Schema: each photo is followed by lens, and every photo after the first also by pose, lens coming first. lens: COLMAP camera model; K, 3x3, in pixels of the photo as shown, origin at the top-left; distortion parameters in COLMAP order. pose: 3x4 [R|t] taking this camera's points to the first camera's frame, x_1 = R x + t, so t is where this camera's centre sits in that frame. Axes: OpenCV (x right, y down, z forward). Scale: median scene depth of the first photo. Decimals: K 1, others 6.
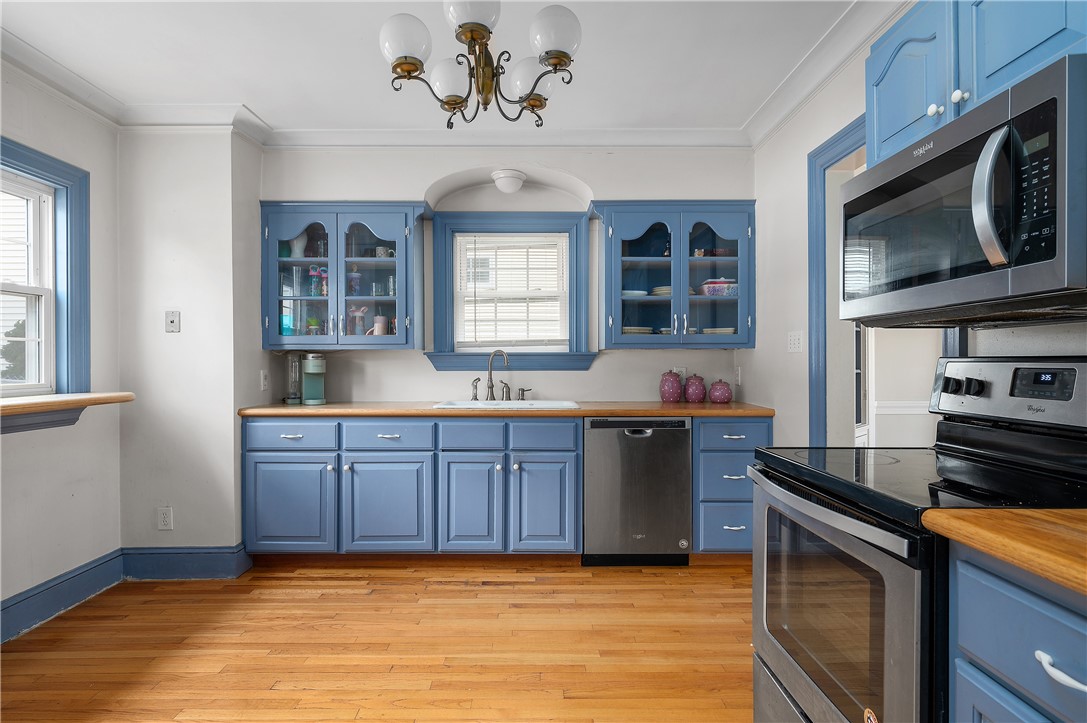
lens RADIAL K [[592.6, 0, 561.2], [0, 592.6, 361.4], [0, 0, 1]] dist [-0.001034, 0.000387]
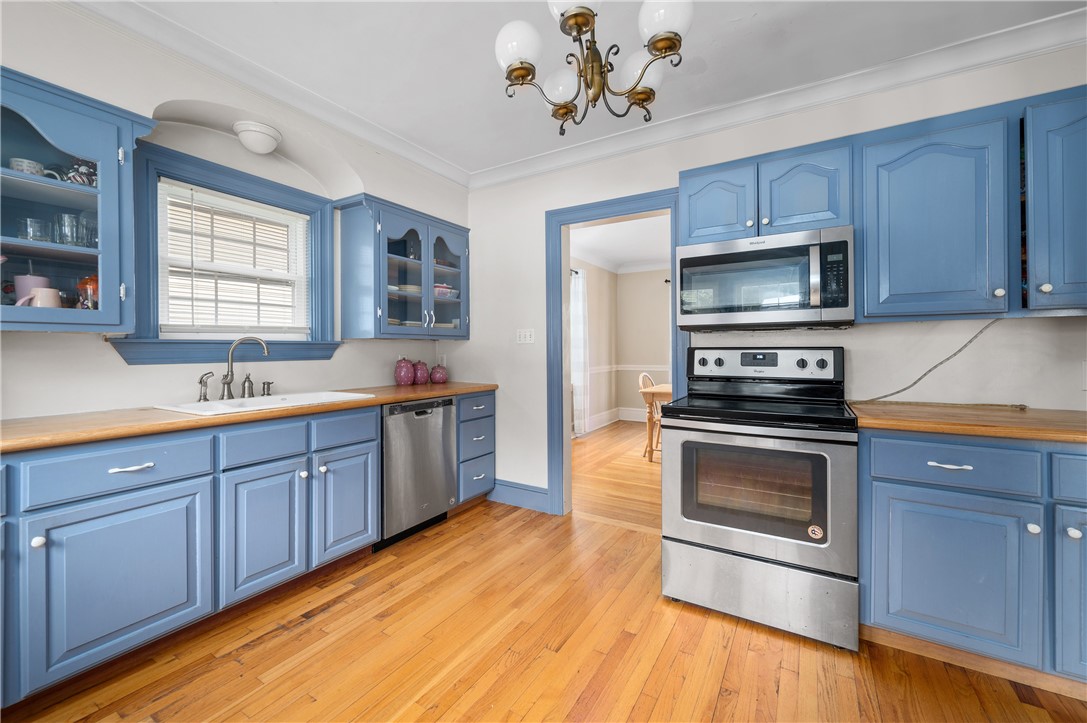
lens RADIAL K [[430.7, 0, 549.2], [0, 430.7, 346.3], [0, 0, 1]] dist [-0.000702, 0.000454]
pose [[0.535924, 0.003464, 0.844259, -0.435412], [0.002763, 0.999979, -0.005857, -0.001864], [-0.844262, 0.005471, 0.535903, 0.361849]]
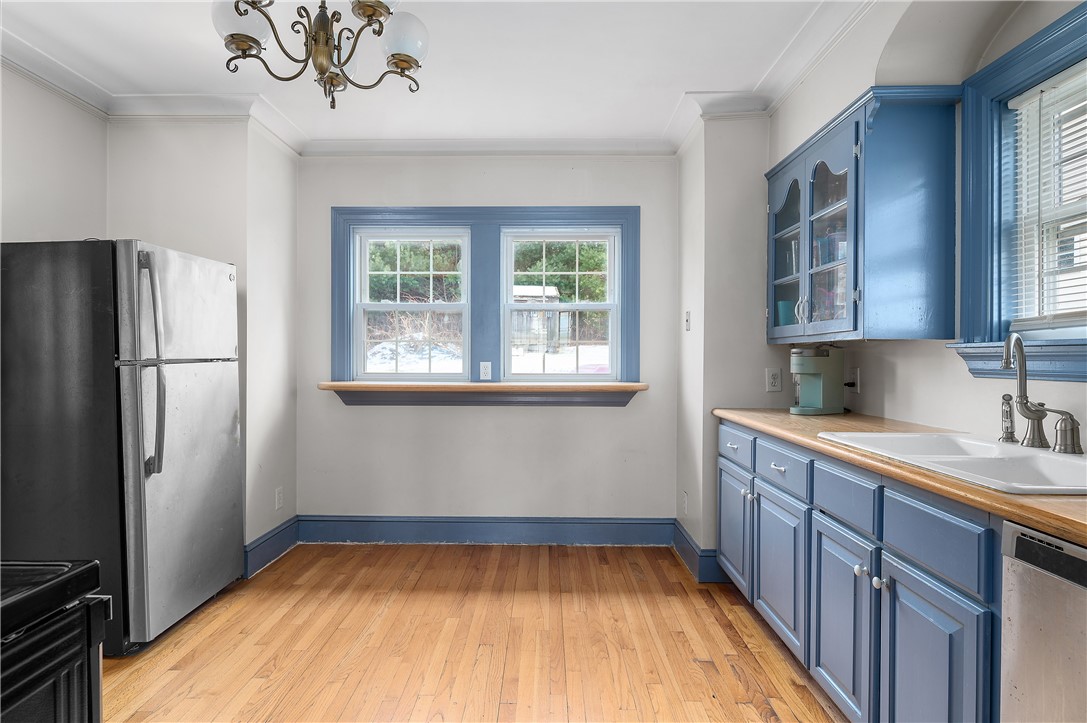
lens RADIAL K [[592.6, 0, 534.2], [0, 592.6, 360.6], [0, 0, 1]] dist [-0.001034, 0.000387]
pose [[-0.068148, 0.005200, -0.997662, 0.404784], [-0.007347, 0.999957, 0.005714, 0.001003], [0.997648, 0.007719, -0.068107, 0.749761]]
